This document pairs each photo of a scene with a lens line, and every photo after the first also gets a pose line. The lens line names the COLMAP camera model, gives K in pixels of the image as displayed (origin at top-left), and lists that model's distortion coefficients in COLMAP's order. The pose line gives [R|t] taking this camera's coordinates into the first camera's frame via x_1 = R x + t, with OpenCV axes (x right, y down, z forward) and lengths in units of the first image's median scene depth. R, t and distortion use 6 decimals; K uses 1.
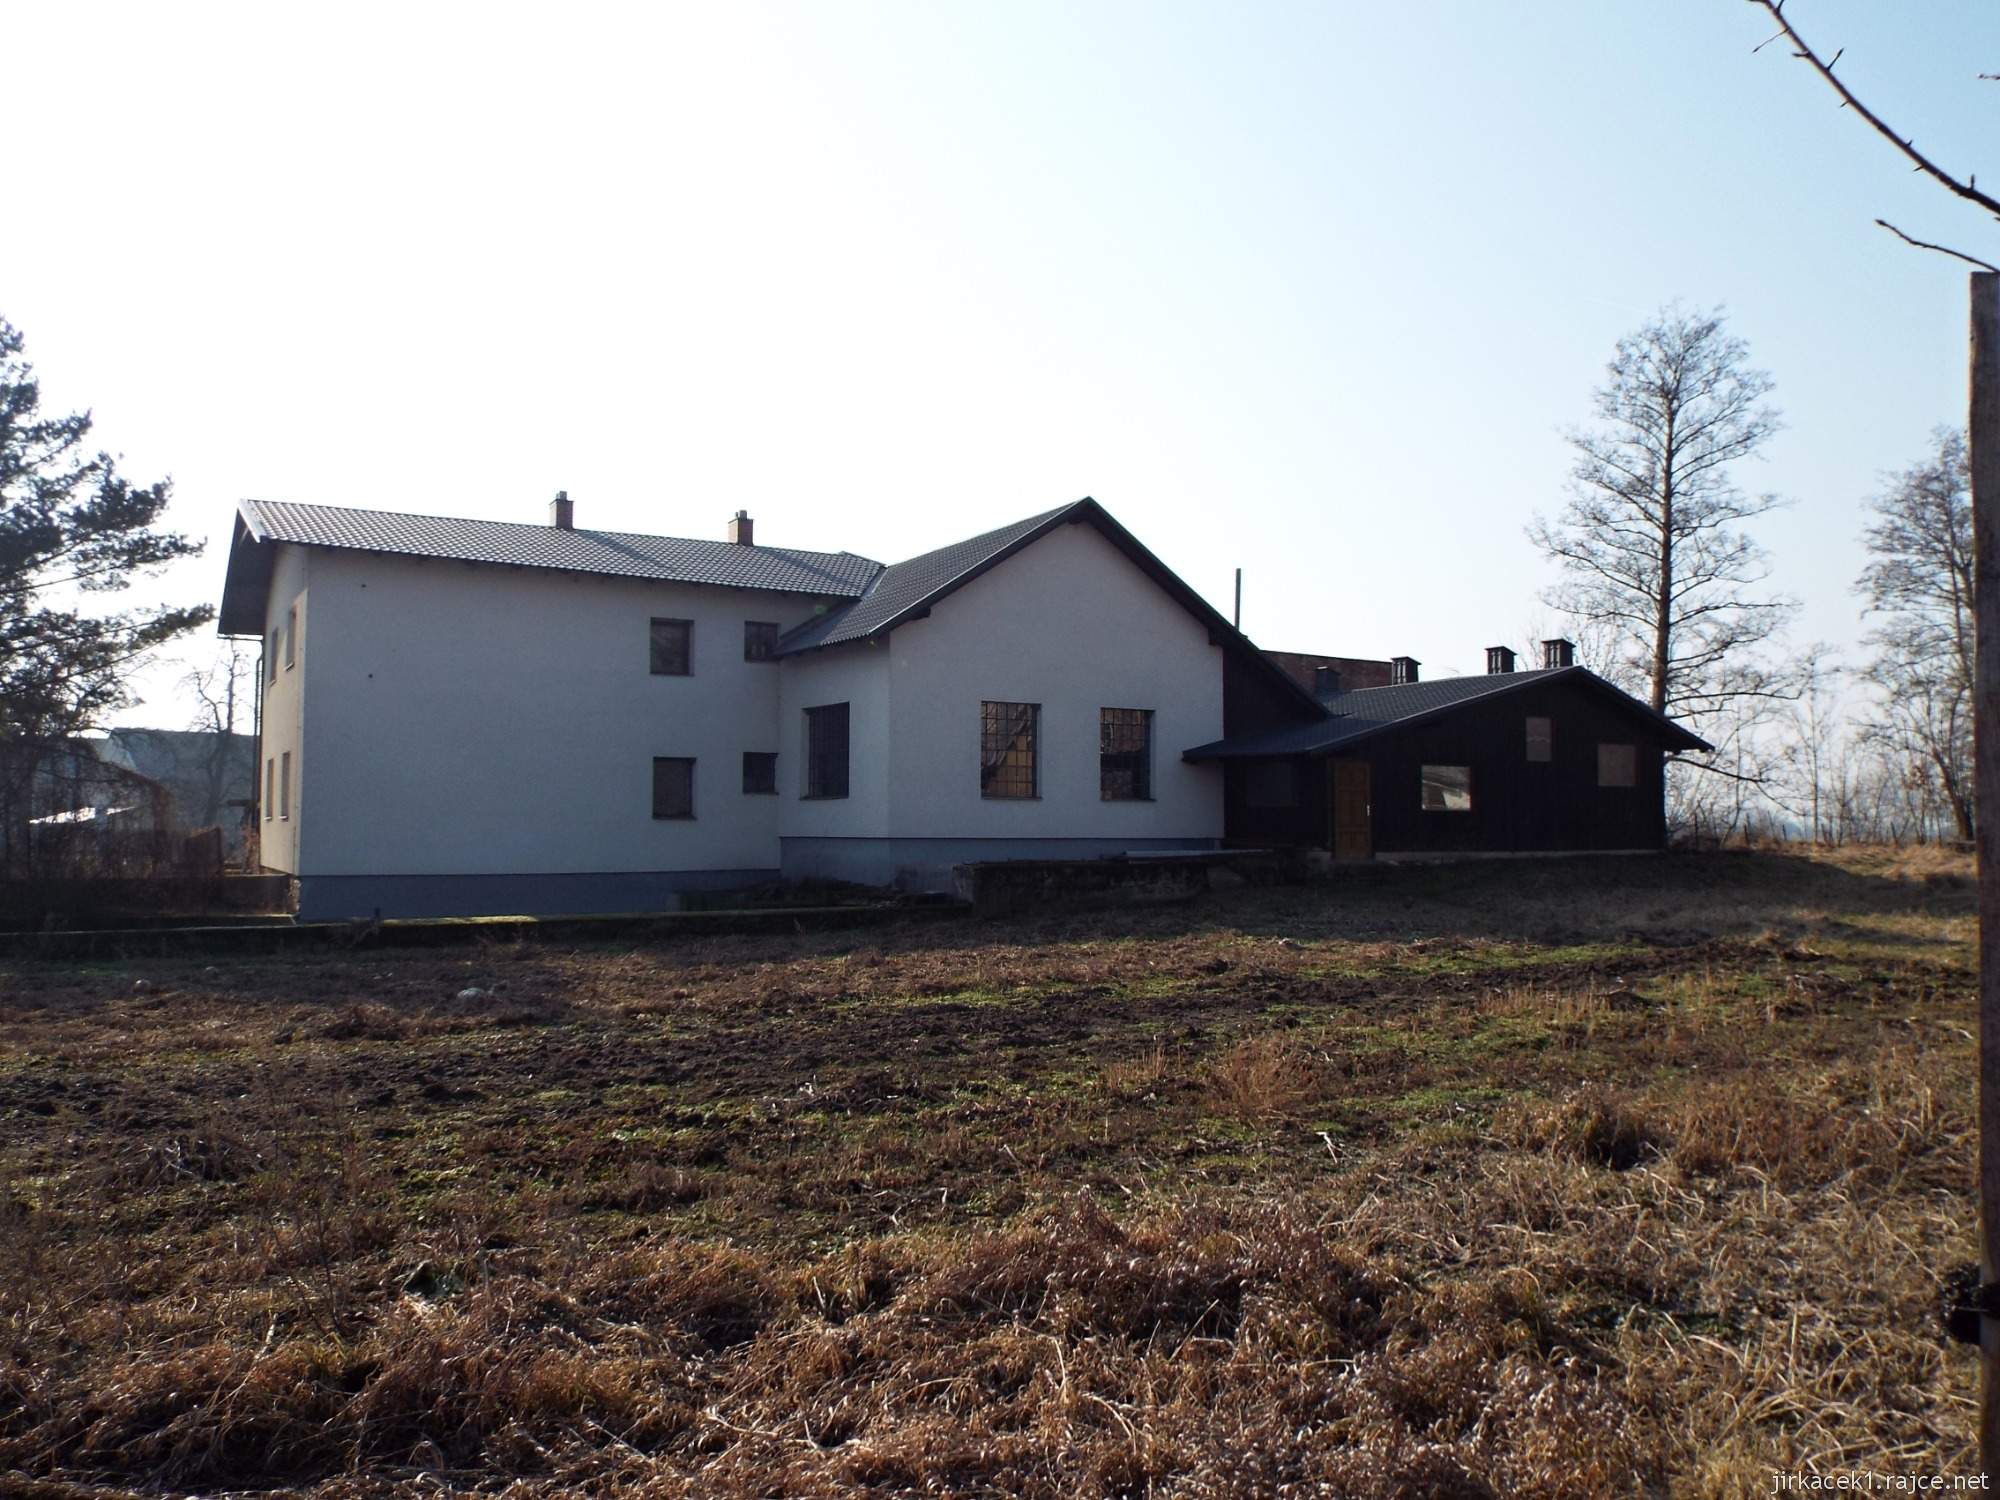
lens RADIAL K [[1507.2, 0, 1000.0], [0, 1507.2, 750.0], [0, 0, 1]] dist [0.034850, 0.000950]
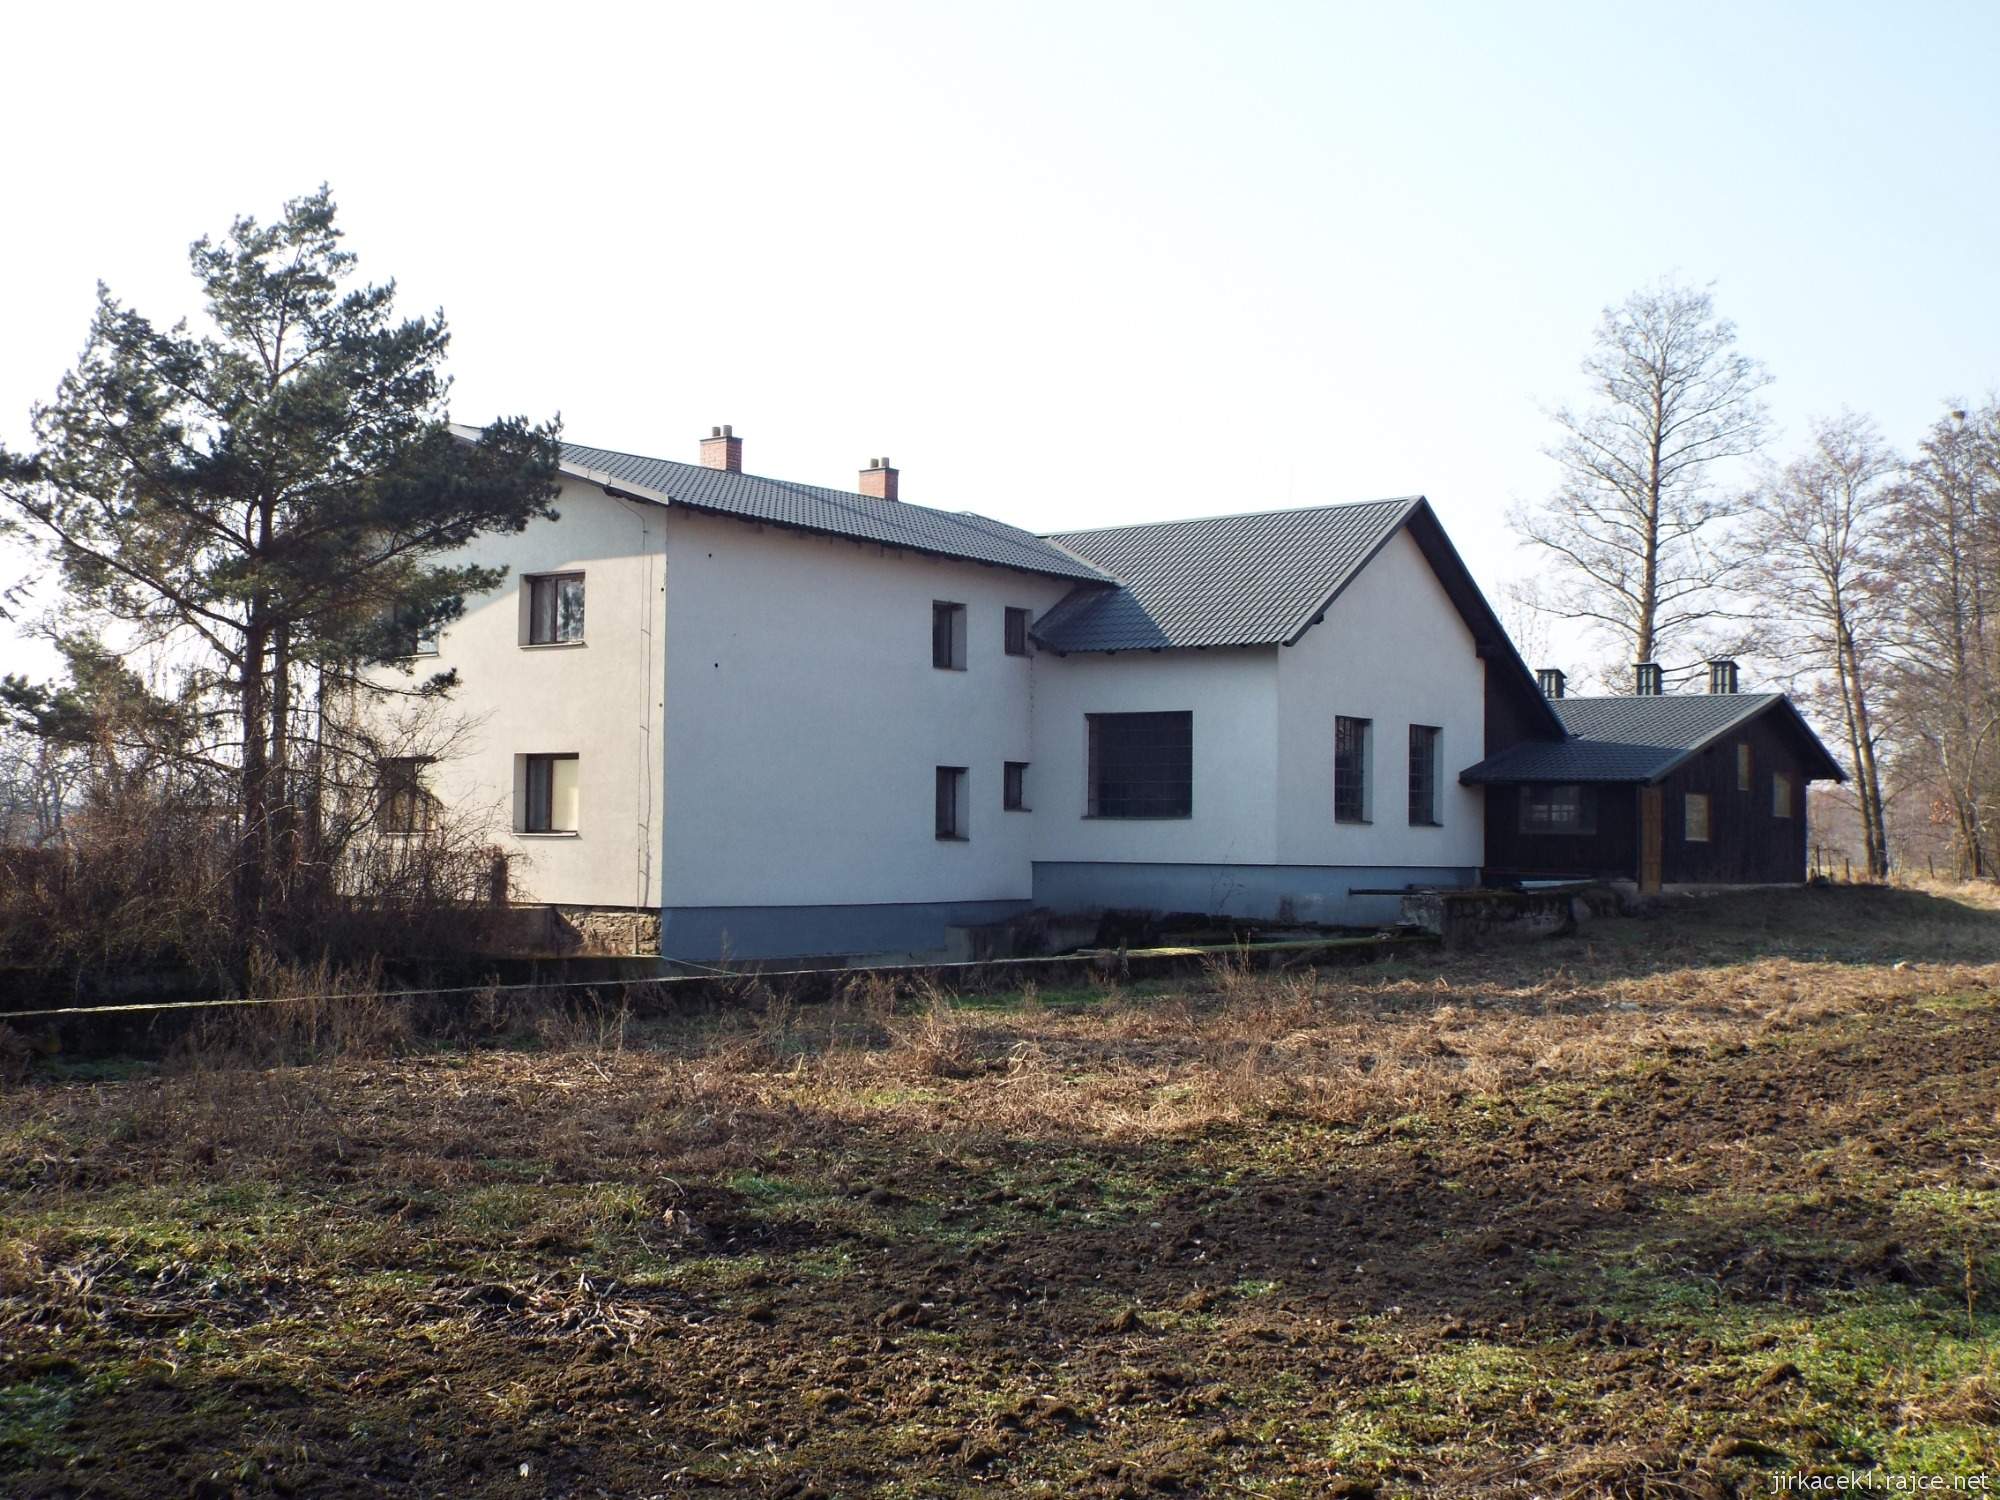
lens RADIAL K [[2331.2, 0, 1000.0], [0, 2331.2, 750.0], [0, 0, 1]] dist [0.004531, 0.007844]
pose [[0.932744, 0.027006, 0.359526, -0.652747], [-0.030349, 0.999533, 0.003655, -0.009771], [-0.359260, -0.014320, 0.933128, -0.226232]]
